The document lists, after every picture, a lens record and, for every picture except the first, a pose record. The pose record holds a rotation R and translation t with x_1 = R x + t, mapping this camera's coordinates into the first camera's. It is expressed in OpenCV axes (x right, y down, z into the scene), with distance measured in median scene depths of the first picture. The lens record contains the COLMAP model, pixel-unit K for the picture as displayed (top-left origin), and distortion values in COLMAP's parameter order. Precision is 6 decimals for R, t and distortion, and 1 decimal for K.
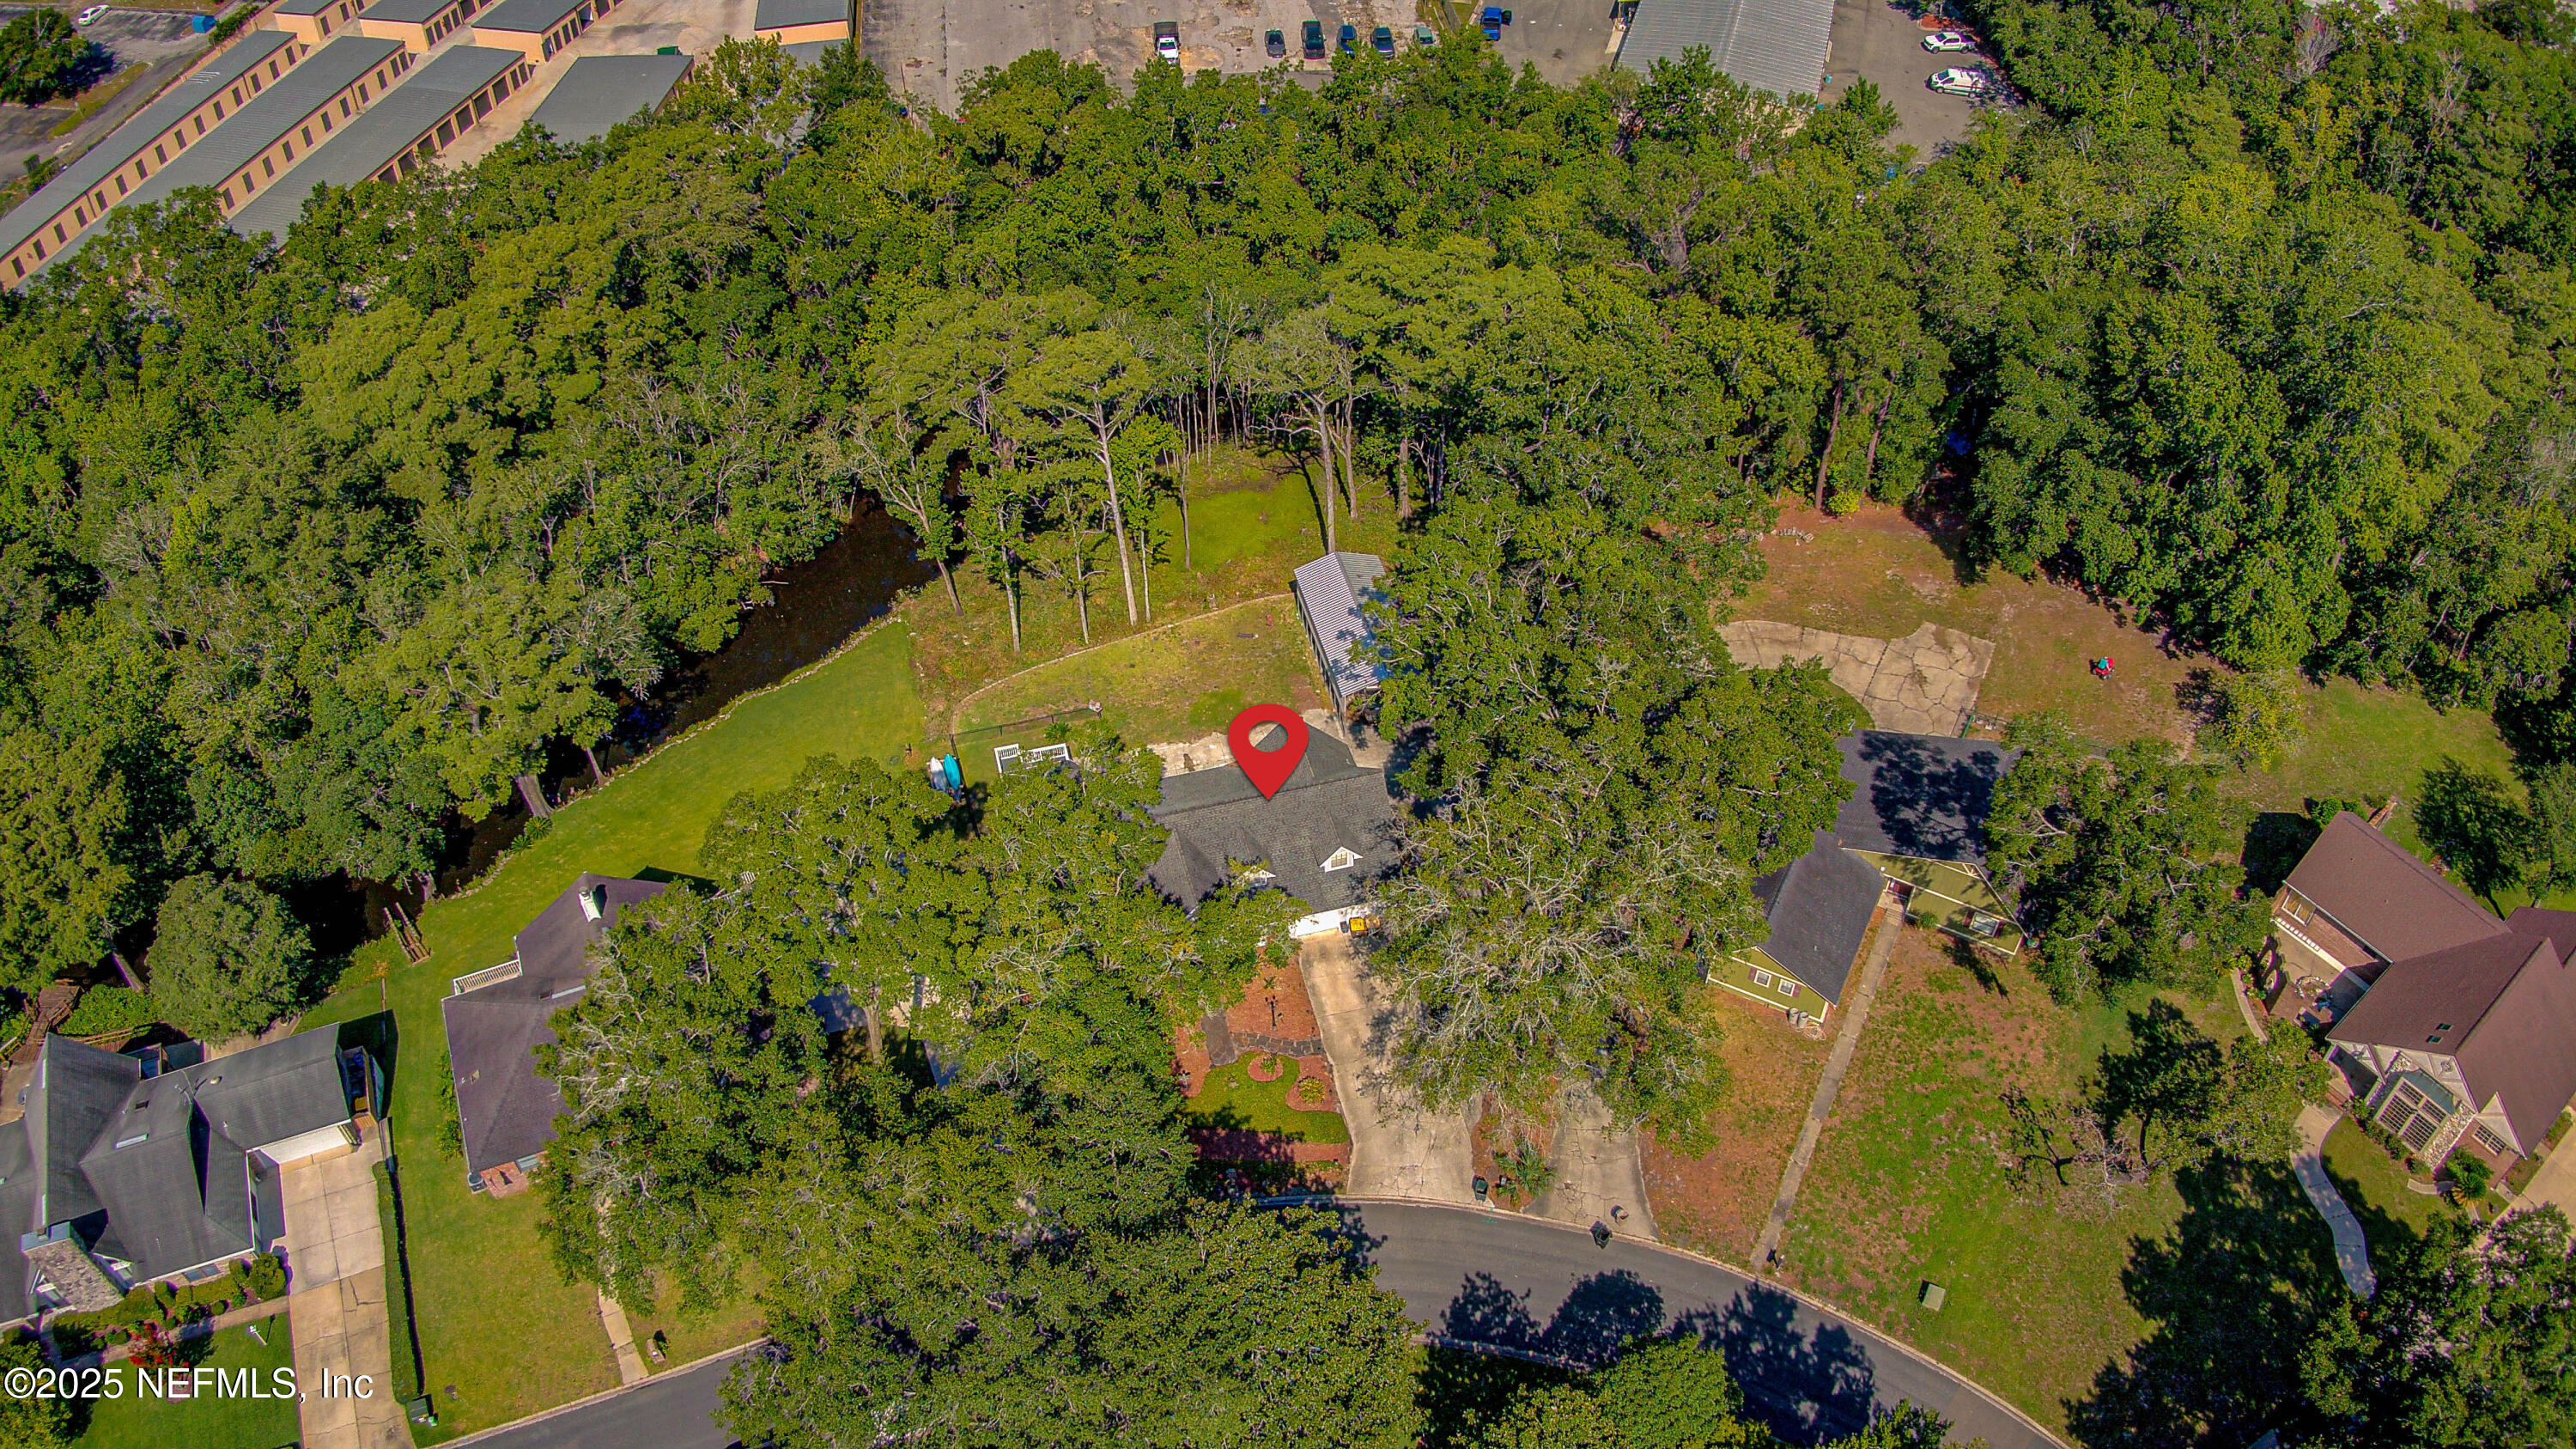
lens RADIAL K [[1936.3, 0, 1288.0], [0, 1936.3, 724.5], [0, 0, 1]] dist [-0.163834, -0.034801]
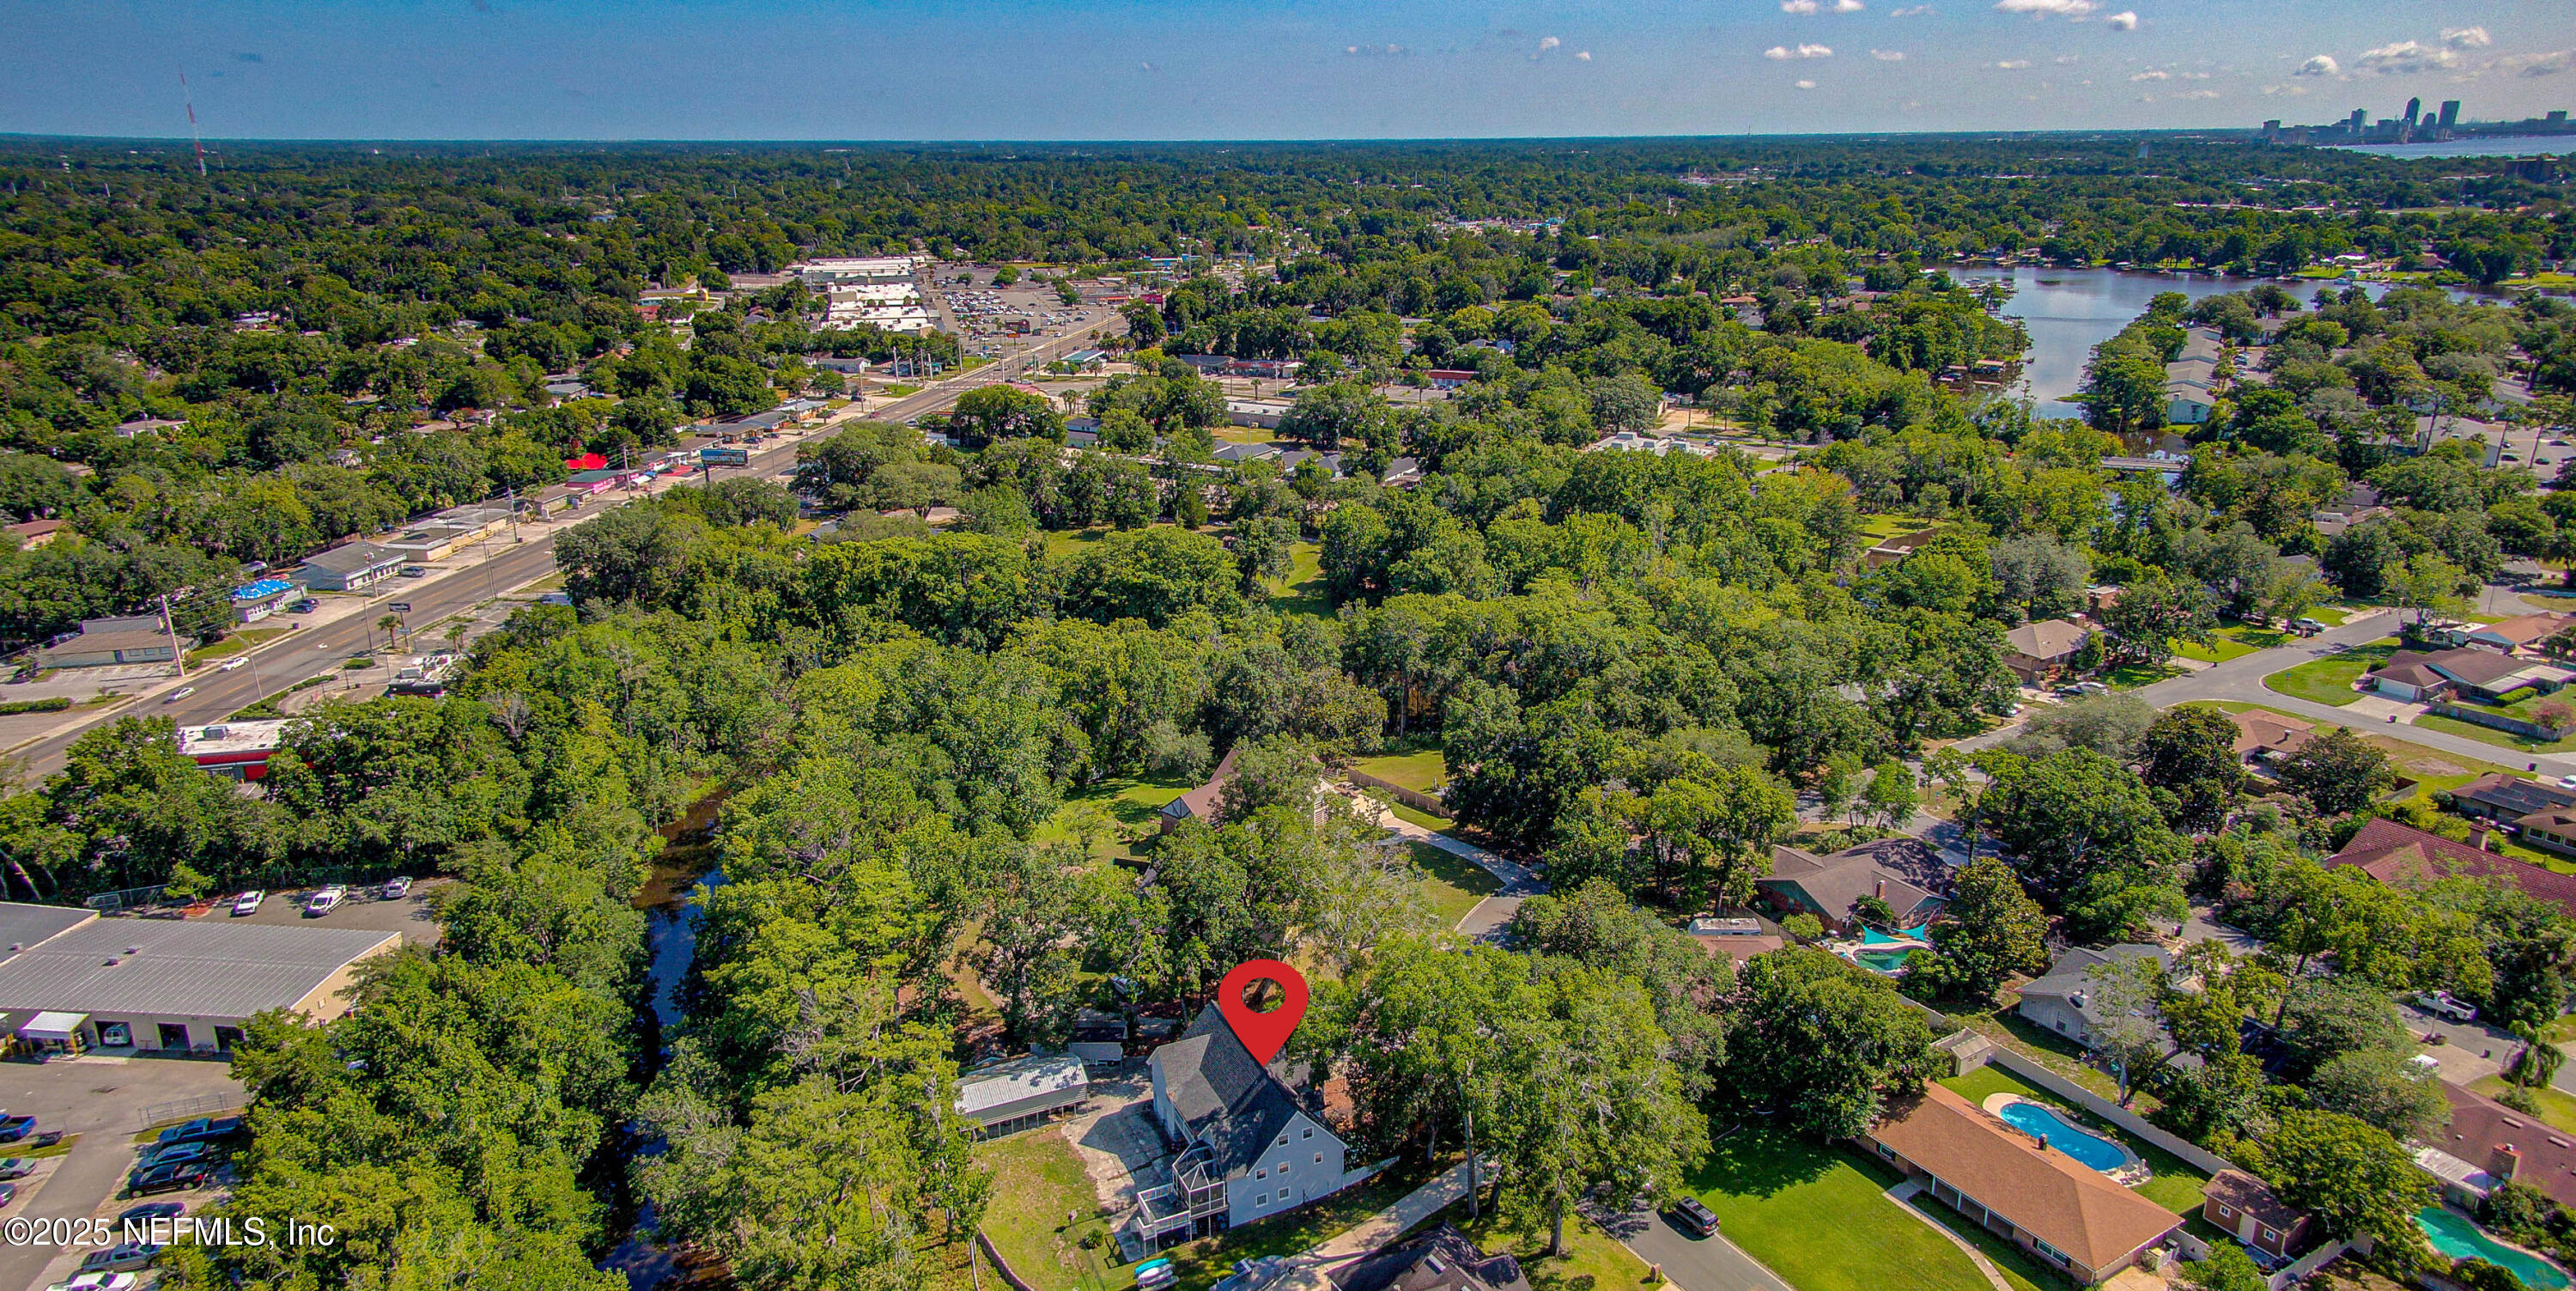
lens RADIAL K [[1633.3, 0, 1303.5], [0, 1633.3, 637.9], [0, 0, 1]] dist [0.073991, -0.000245]
pose [[-0.168385, -0.284800, 0.943682, -1.227689], [0.707410, 0.631782, 0.316895, -0.575491], [-0.686453, 0.720930, 0.095088, 0.537637]]
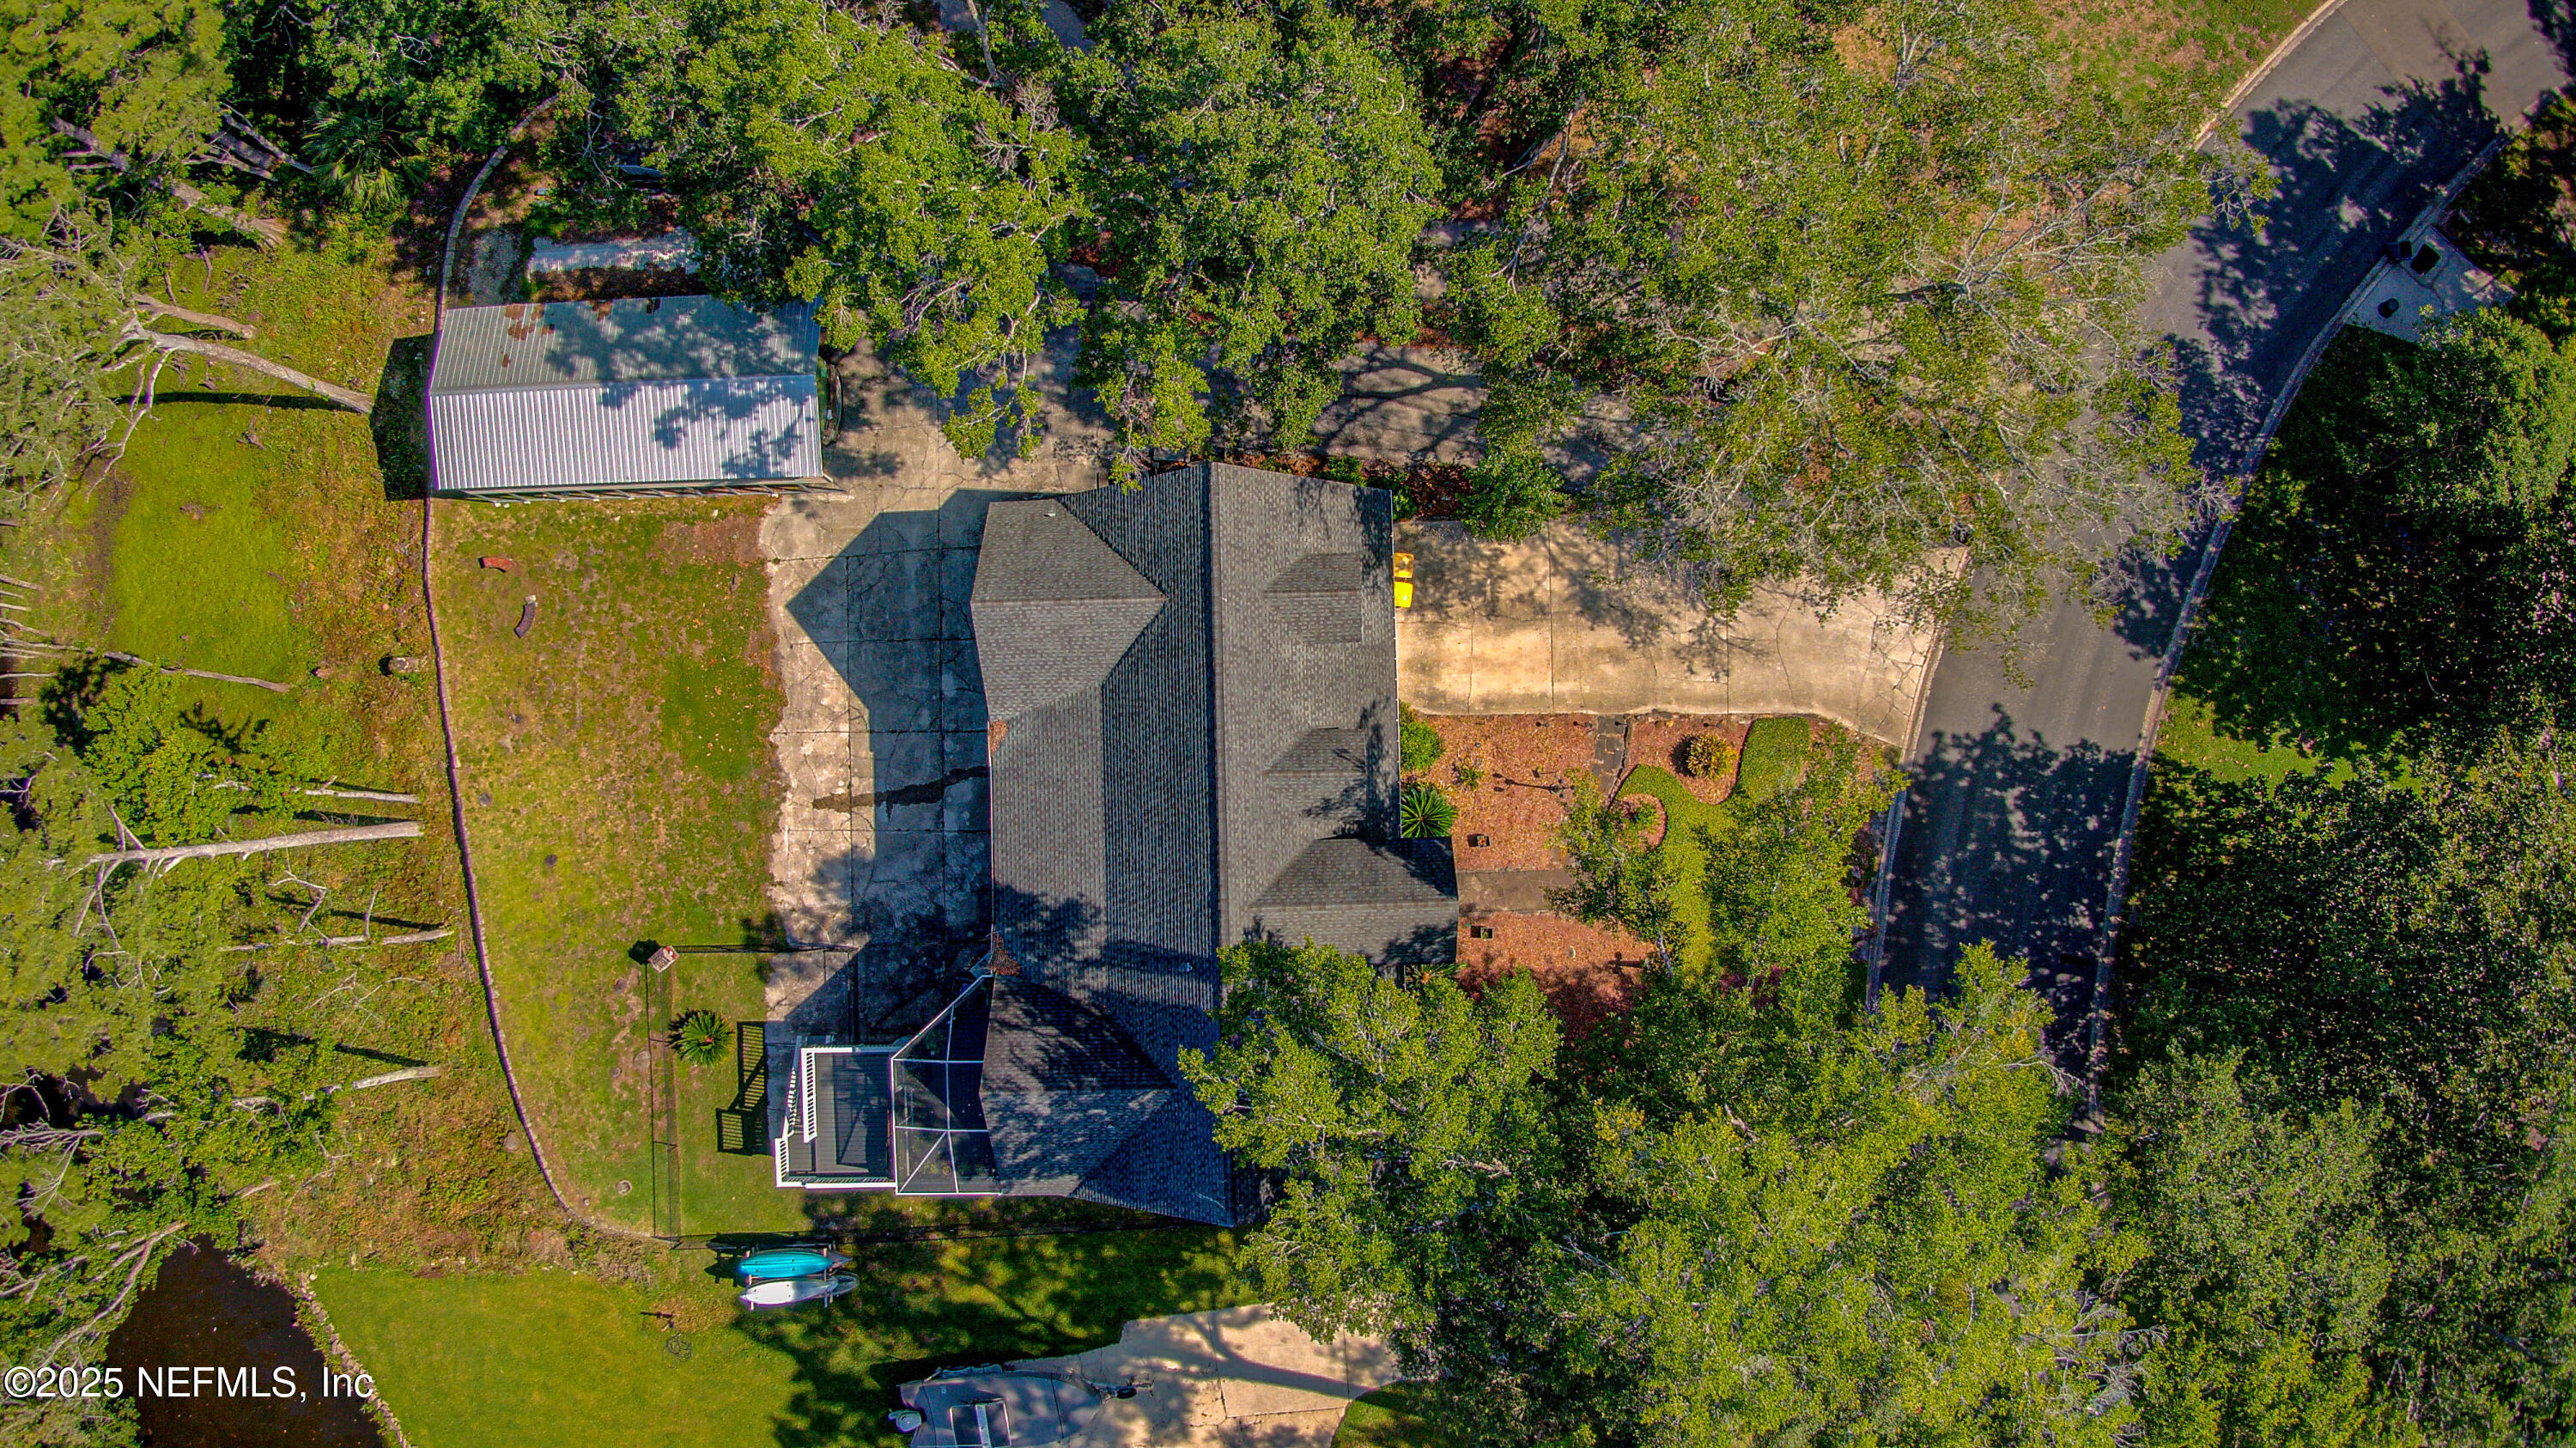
lens RADIAL K [[1860.3, 0, 1299.6], [0, 1860.3, 715.2], [0, 0, 1]] dist [-0.110099, -0.136743]
pose [[0.227307, -0.971167, 0.071876, -0.040379], [0.693635, 0.213270, 0.688031, -0.260267], [-0.683522, -0.106538, 0.722113, 0.612045]]
